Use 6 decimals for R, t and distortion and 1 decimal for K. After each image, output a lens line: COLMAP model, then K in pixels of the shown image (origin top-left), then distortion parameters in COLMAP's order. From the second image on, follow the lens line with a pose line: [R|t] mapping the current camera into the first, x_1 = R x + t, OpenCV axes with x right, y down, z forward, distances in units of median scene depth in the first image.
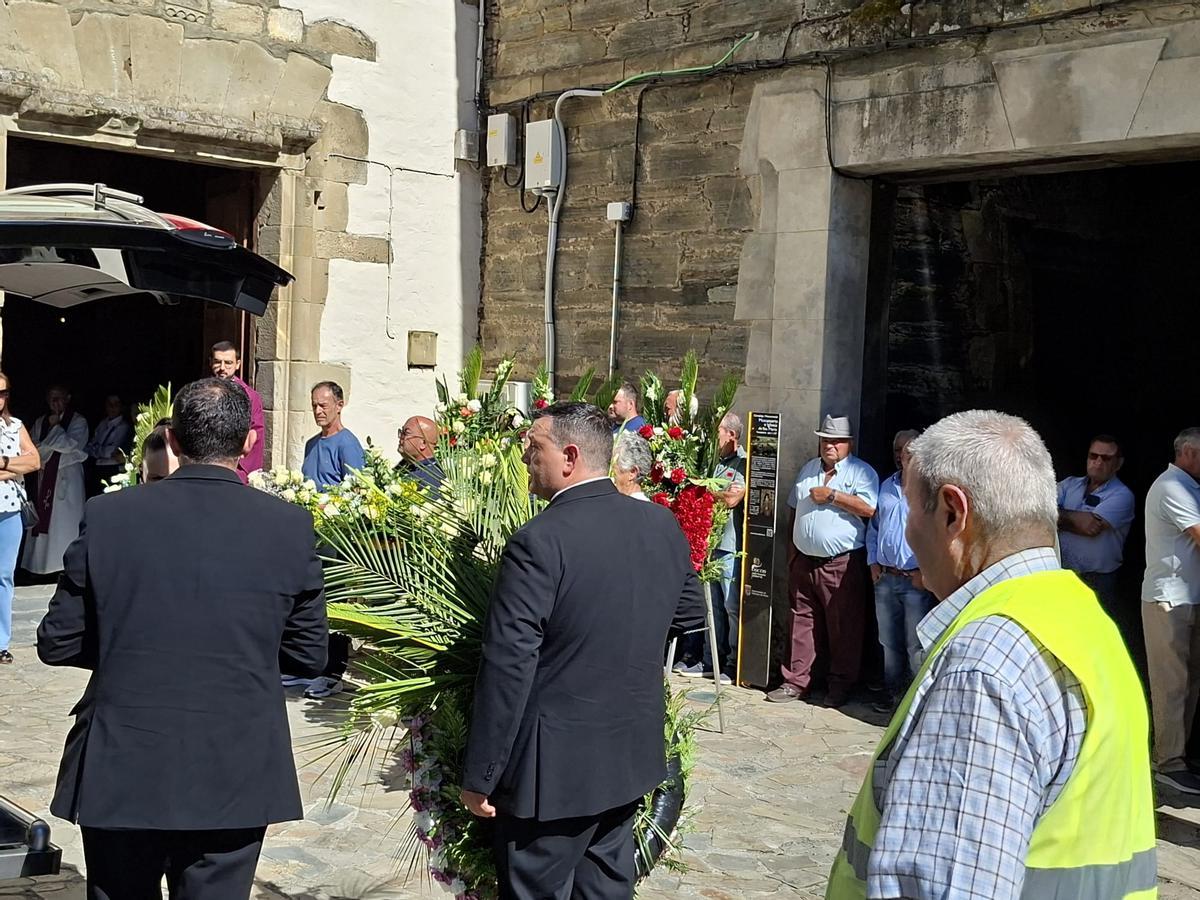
lens RADIAL K [[1541.9, 0, 575.7], [0, 1541.9, 449.2], [0, 0, 1]] dist [0.242392, -0.481779]
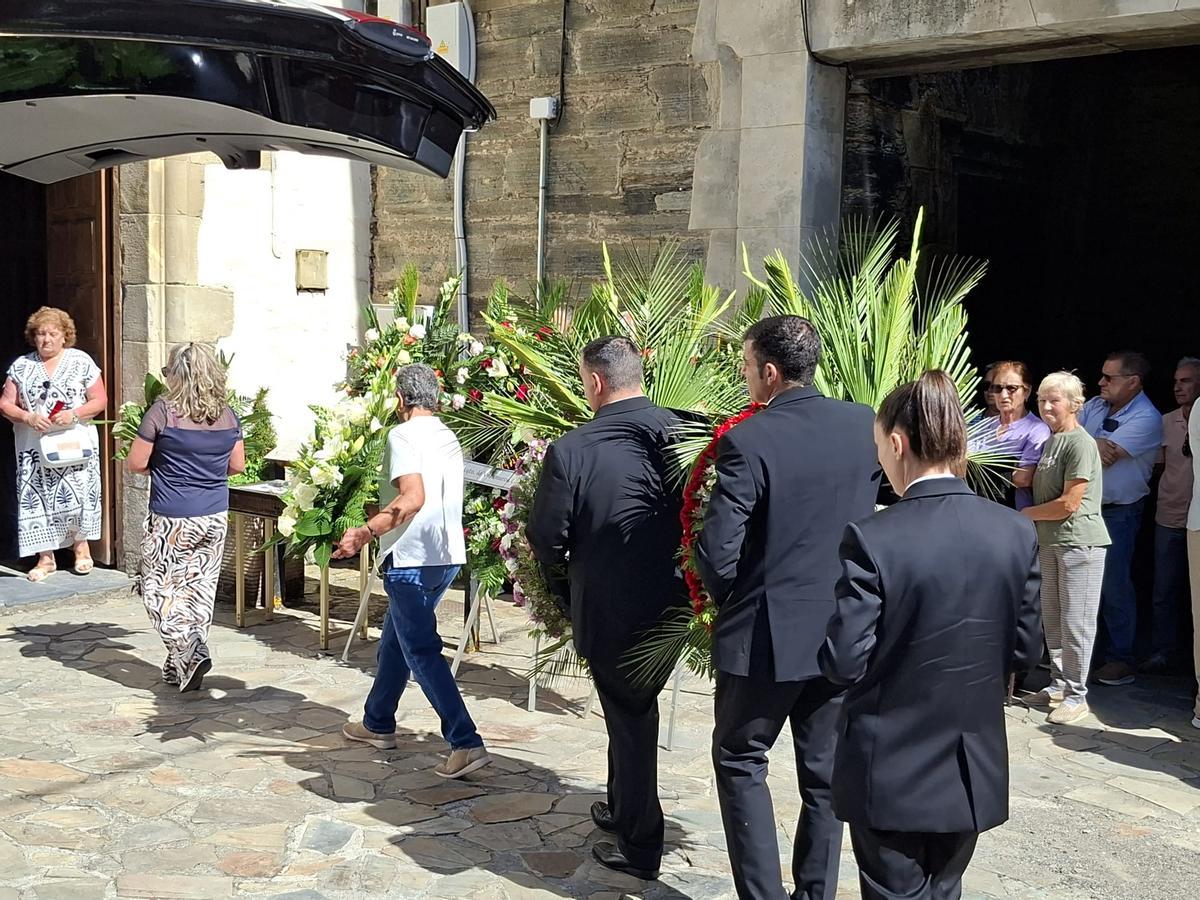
lens RADIAL K [[1541.9, 0, 575.7], [0, 1541.9, 449.2], [0, 0, 1]] dist [0.242392, -0.481779]
pose [[0.990586, -0.030256, 0.133503, -0.081376], [0.024222, 0.998620, 0.046591, -0.000733], [-0.134729, -0.042919, 0.989953, 0.116737]]
